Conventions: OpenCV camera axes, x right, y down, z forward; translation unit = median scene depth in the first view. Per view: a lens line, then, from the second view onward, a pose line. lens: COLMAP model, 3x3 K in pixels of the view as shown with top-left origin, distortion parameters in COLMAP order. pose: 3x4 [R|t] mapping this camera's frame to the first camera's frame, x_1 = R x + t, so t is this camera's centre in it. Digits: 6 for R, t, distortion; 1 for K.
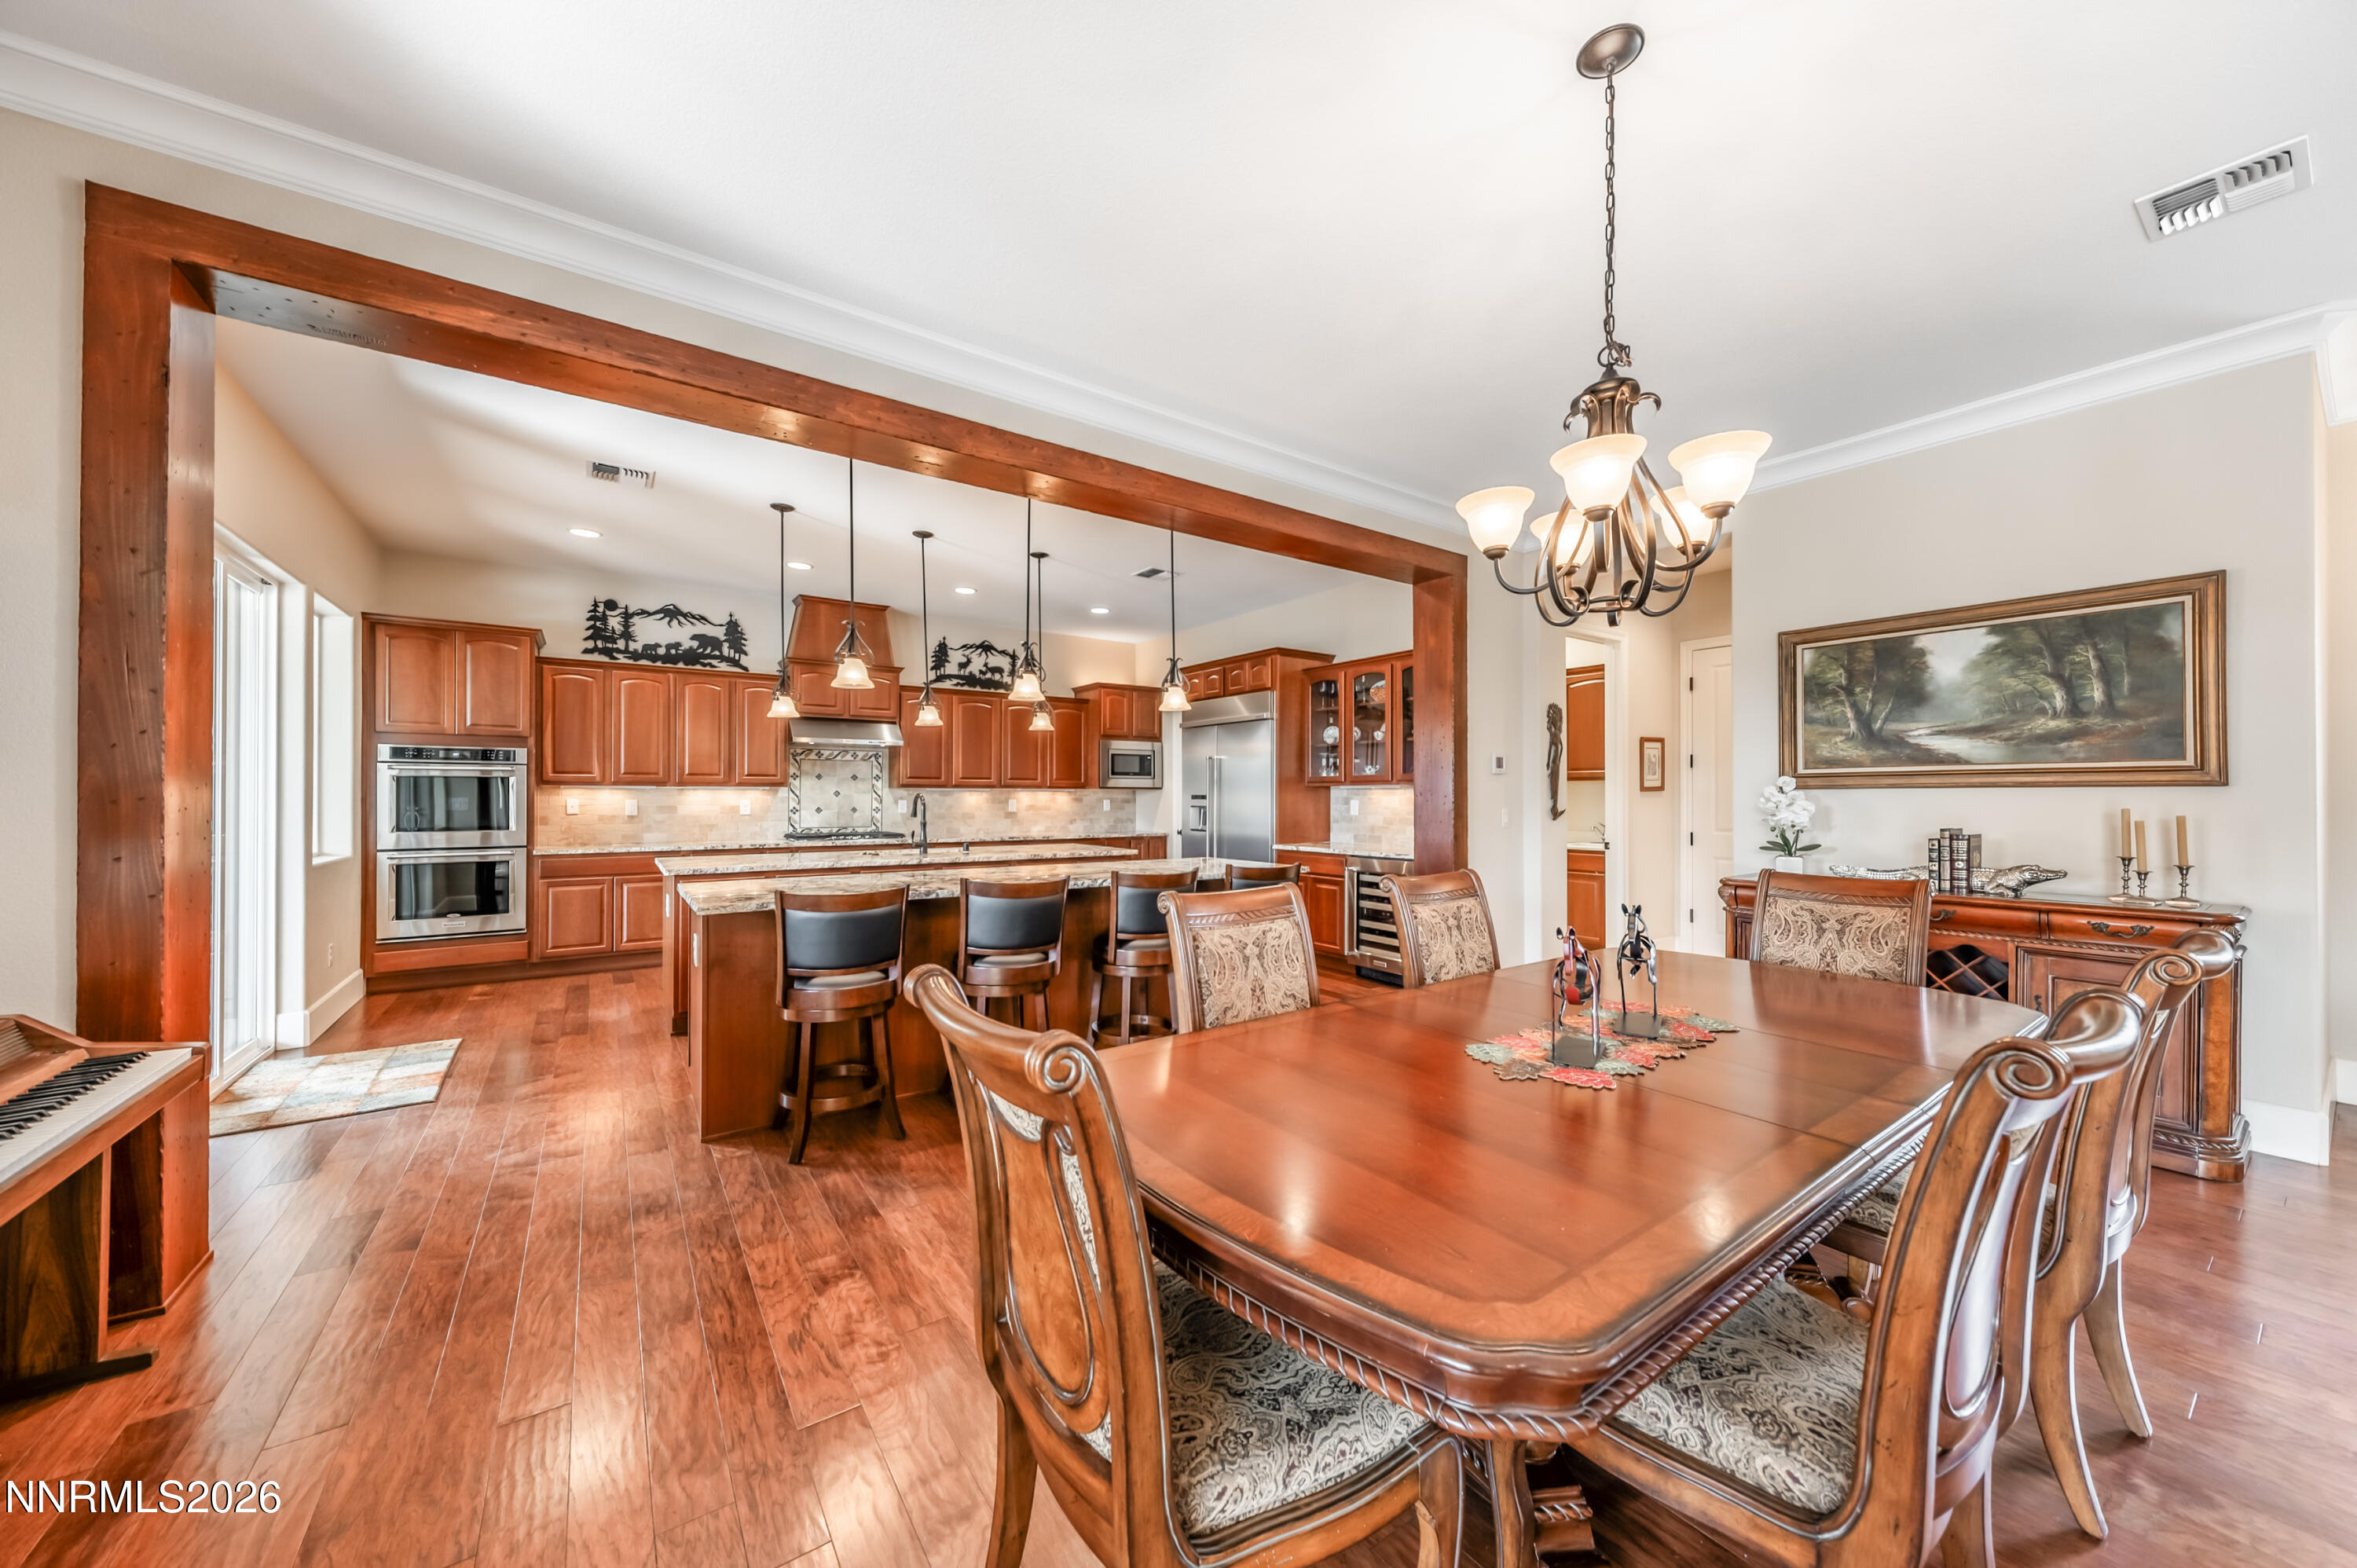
lens RADIAL K [[821.2, 0, 1169.6], [0, 821.2, 794.9], [0, 0, 1]] dist [0.007587, -0.004185]
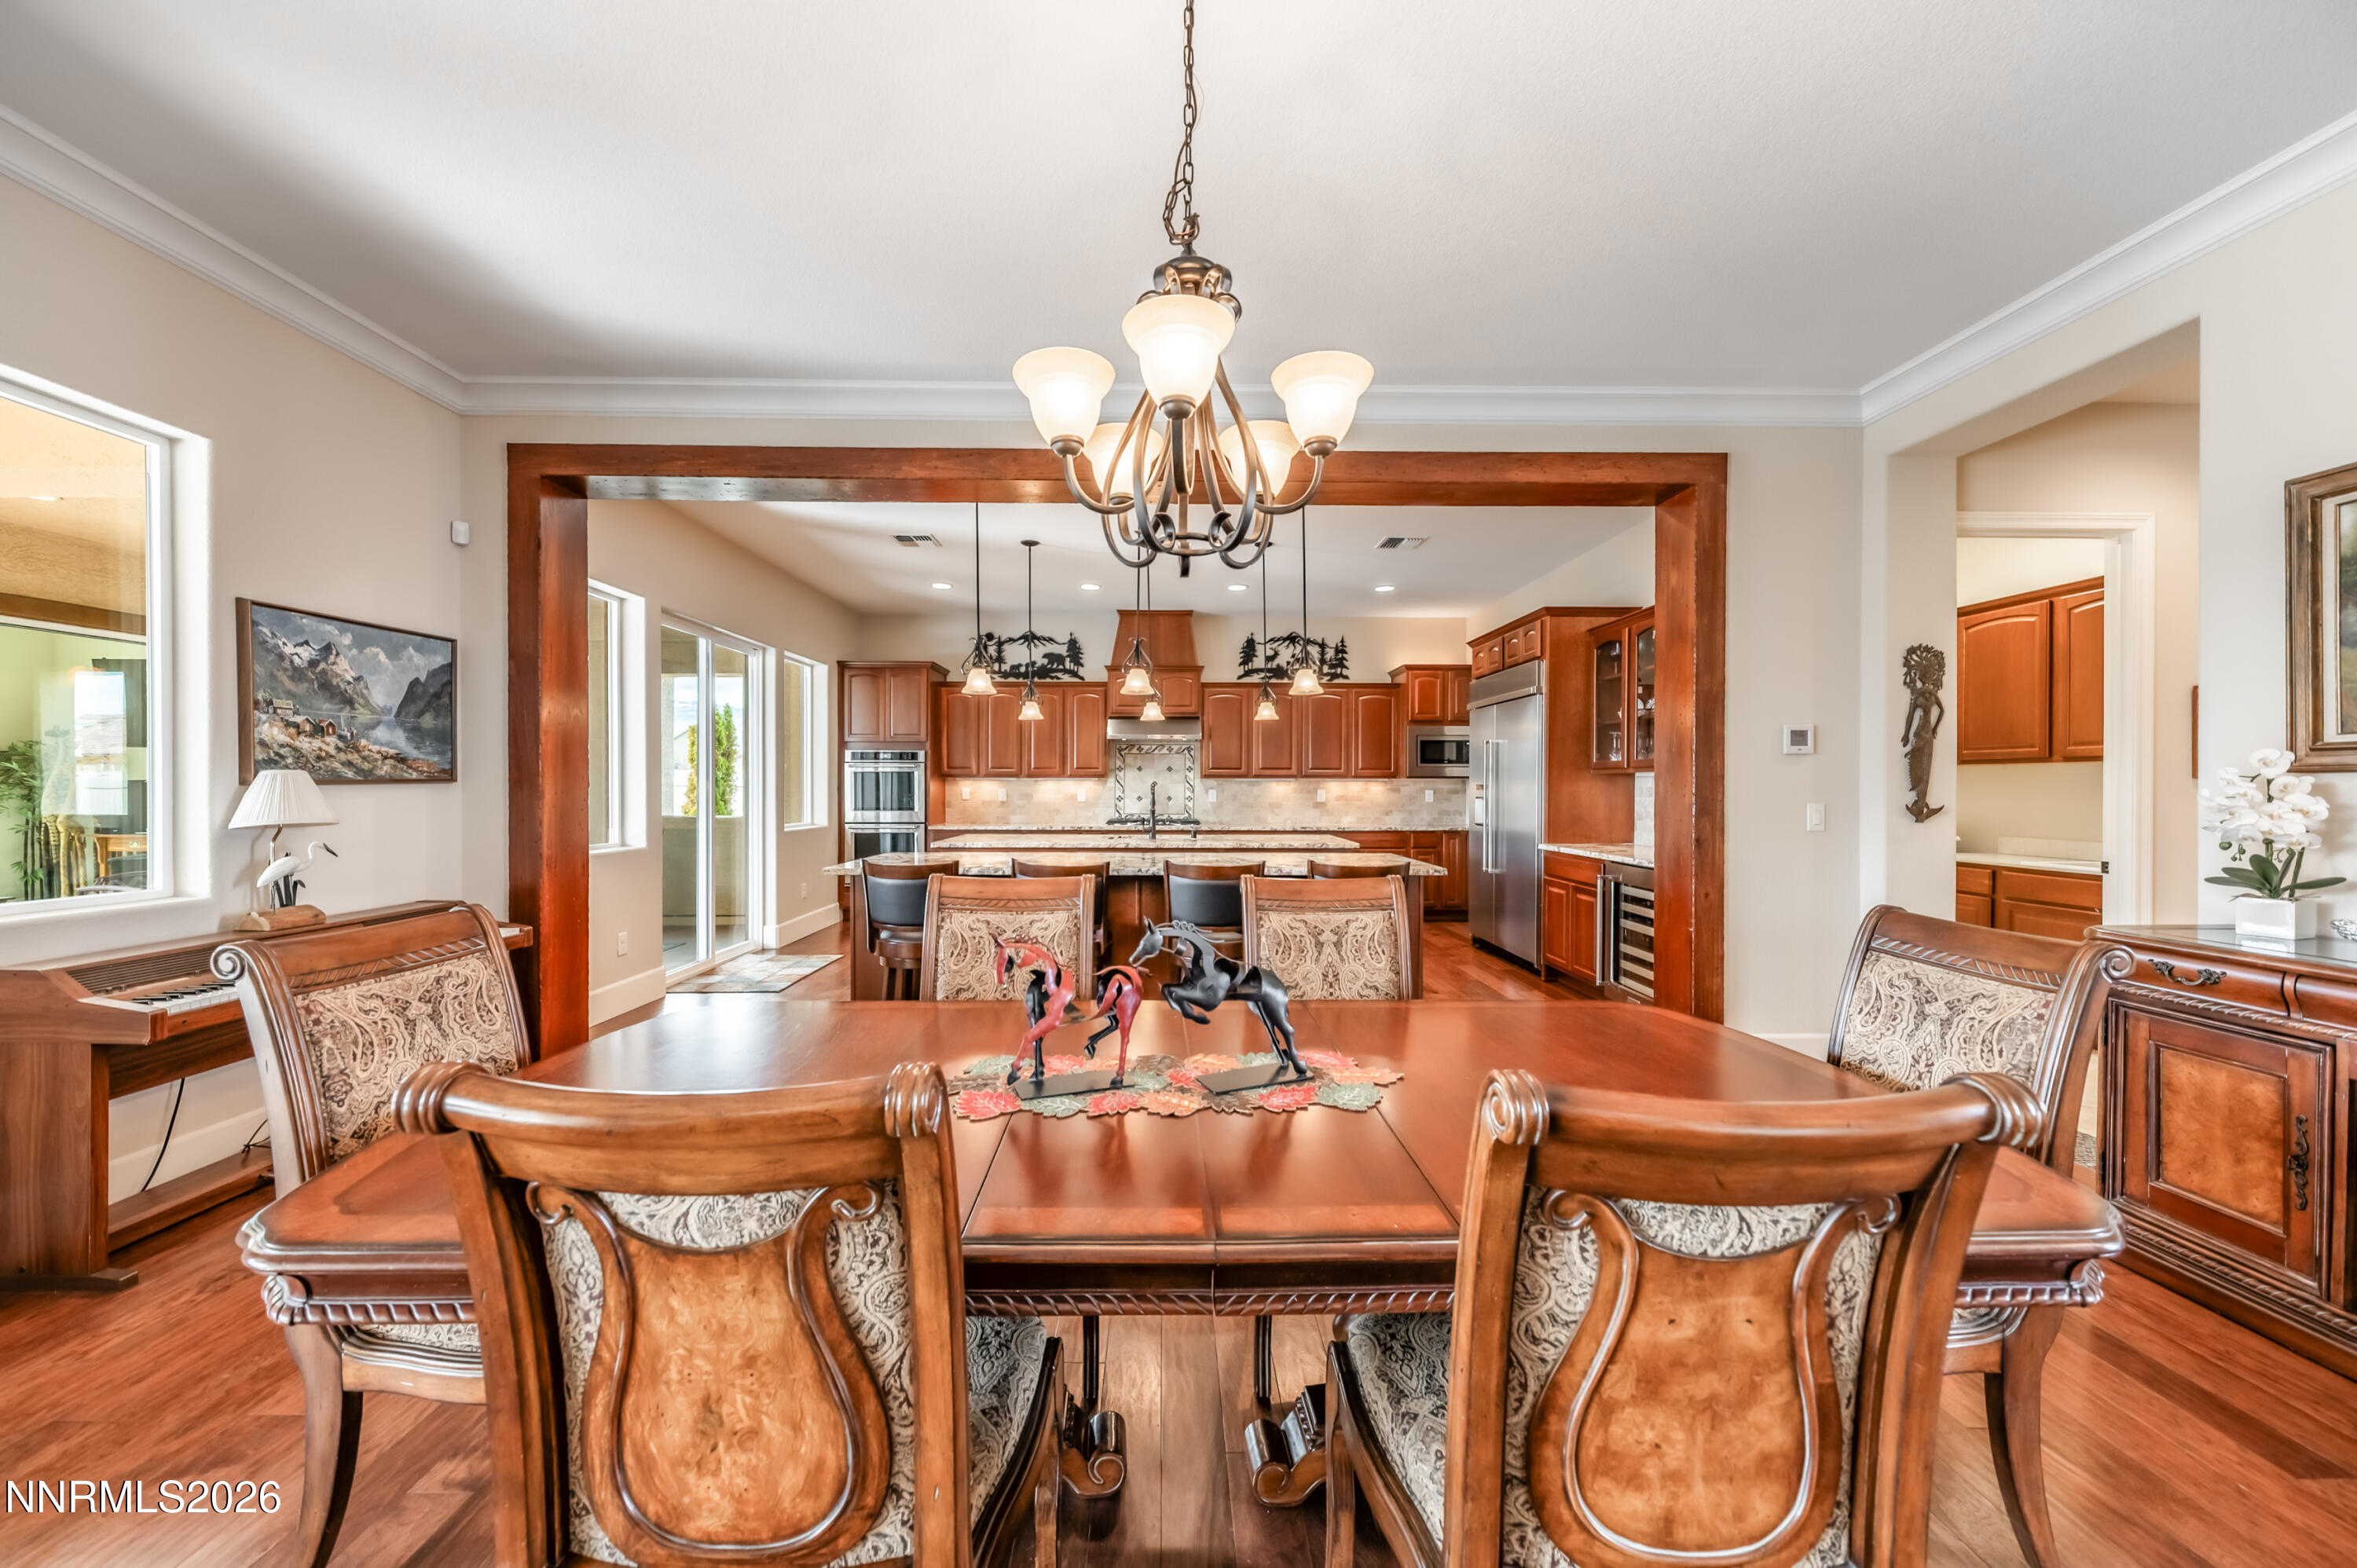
lens RADIAL K [[821.2, 0, 1174.2], [0, 821.2, 786.0], [0, 0, 1]] dist [0.007587, -0.004185]
pose [[0.830582, 0.000405, -0.556896, 0.272959], [-0.000020, 1.000000, 0.000698, 0.001124], [0.556896, -0.000569, 0.830582, 0.092044]]
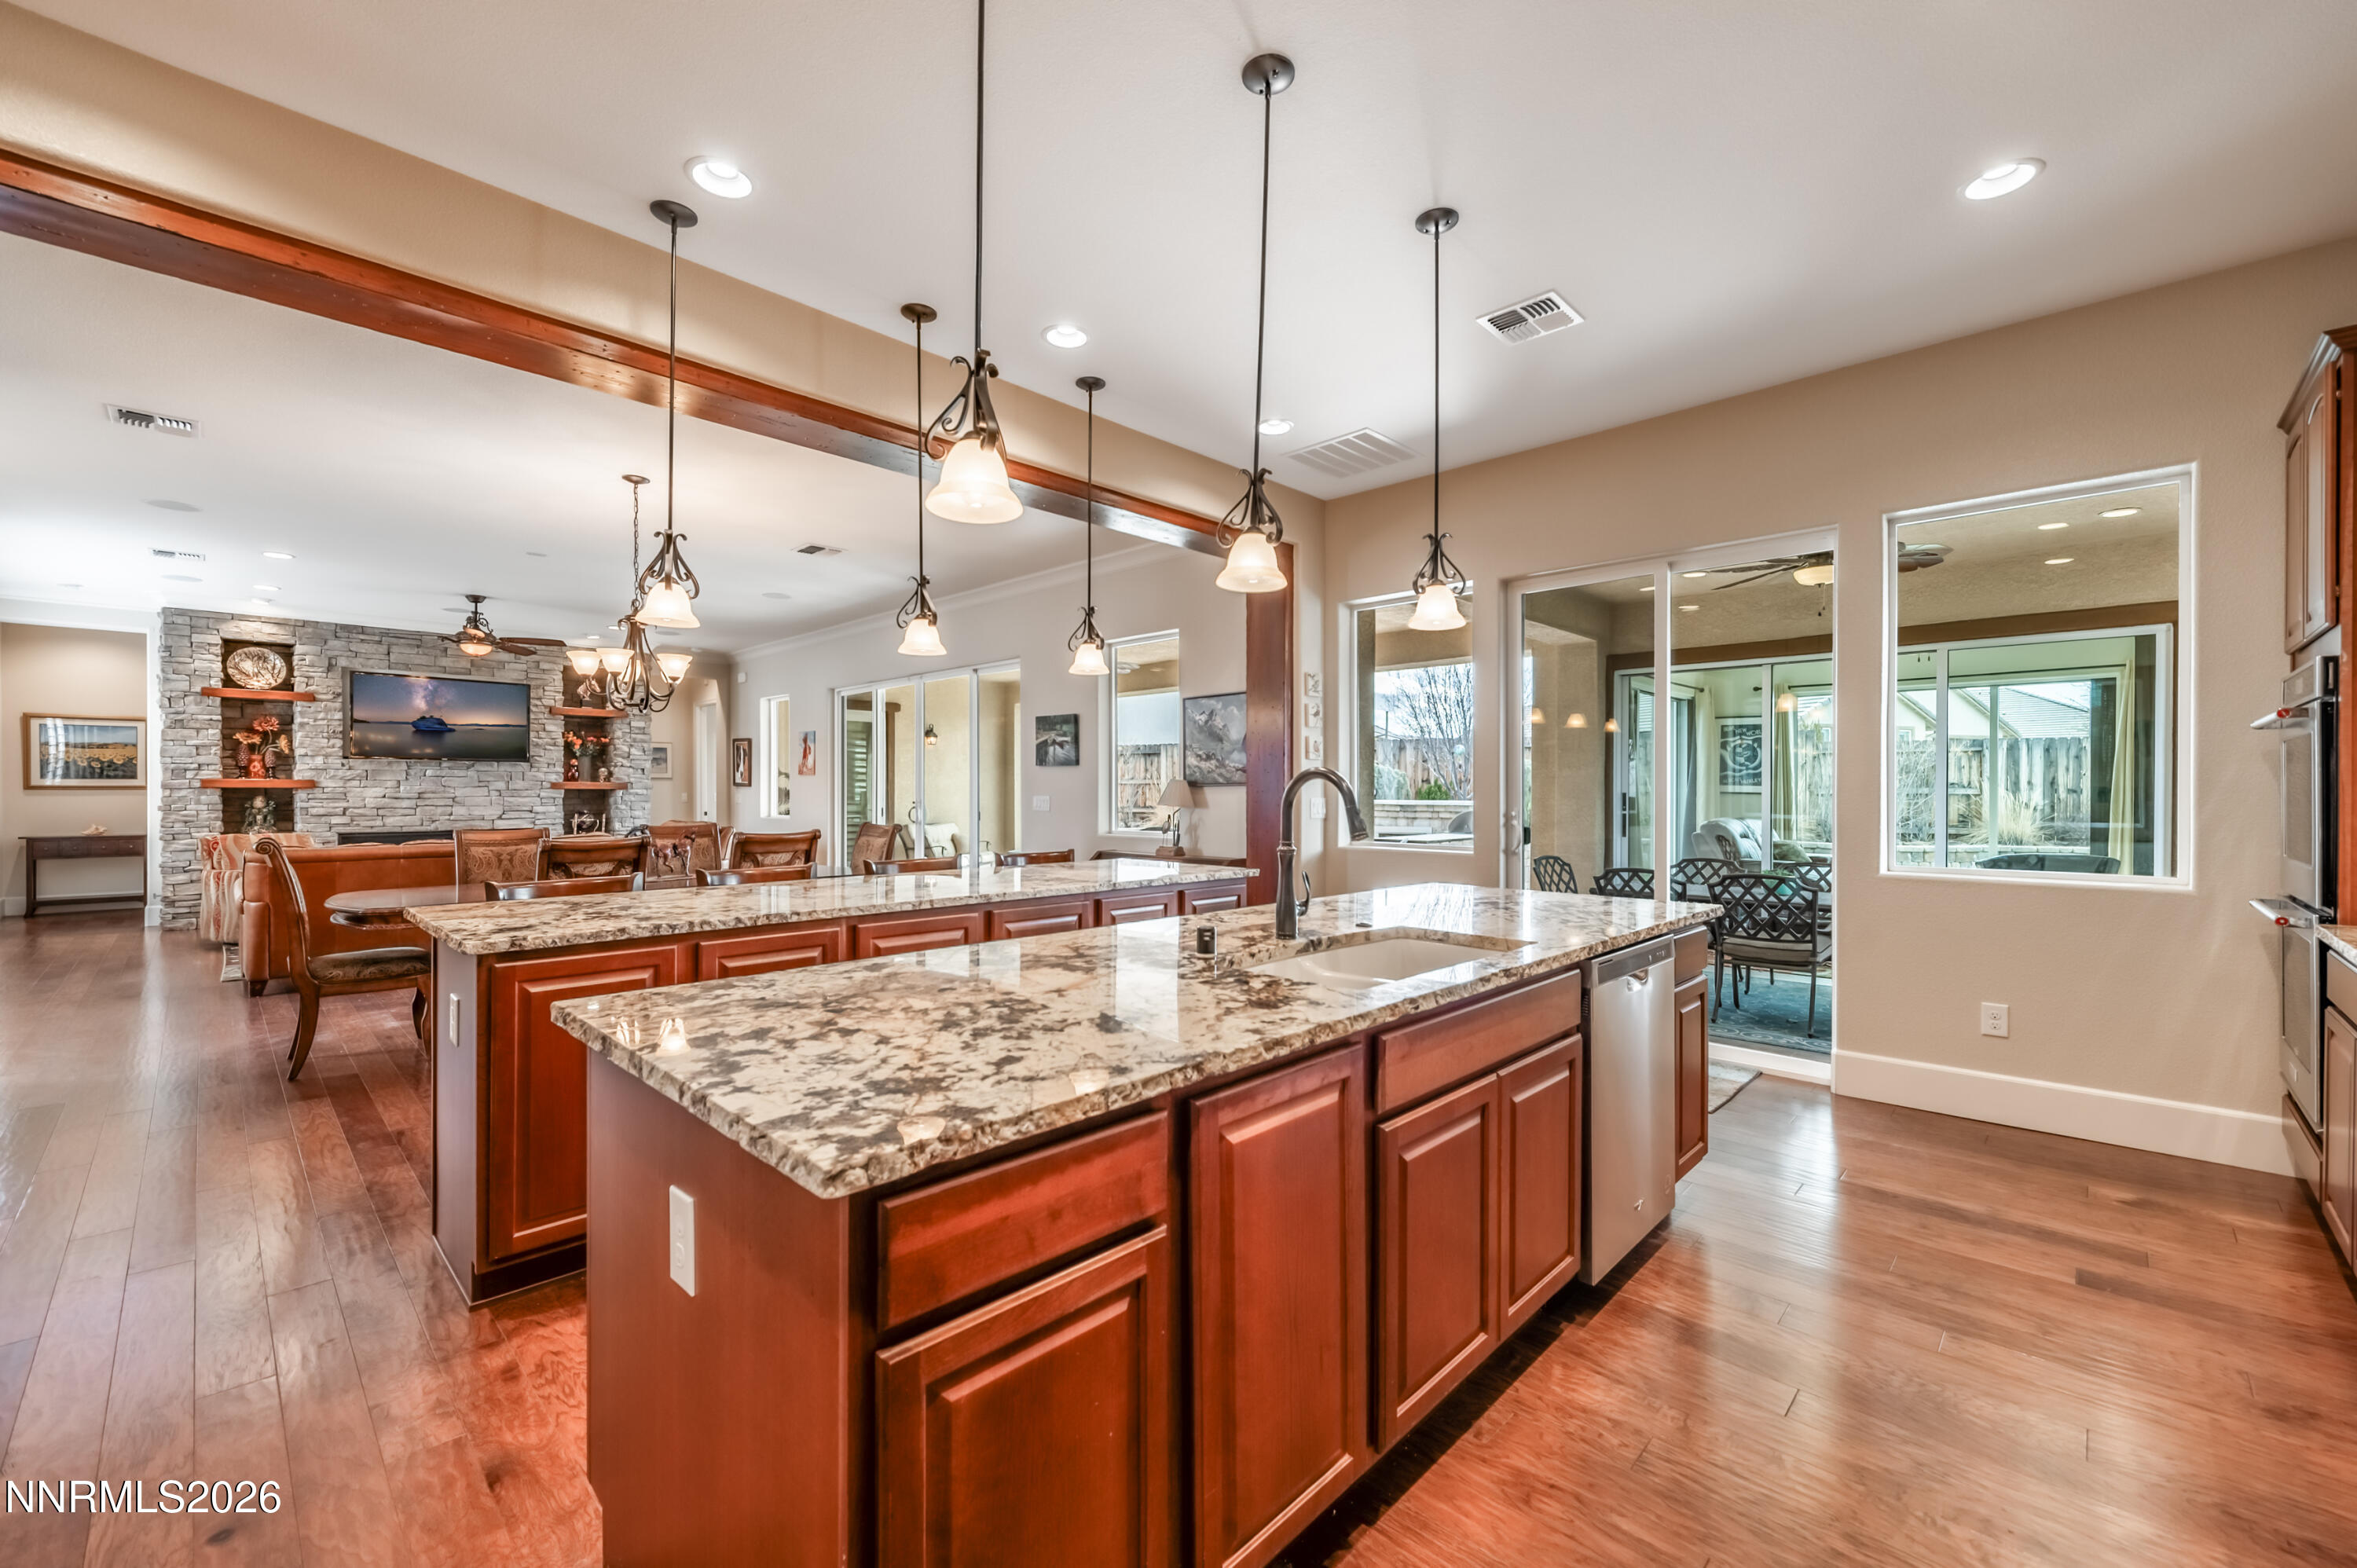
lens RADIAL K [[952.0, 0, 1178.5], [0, 952.0, 795.6], [0, 0, 1]] dist [0.008673, -0.004861]
pose [[-0.981271, -0.001227, -0.192629, -0.141521], [-0.002011, 0.999990, 0.003873, 0.006278], [0.192622, 0.004188, -0.981264, 1.149996]]
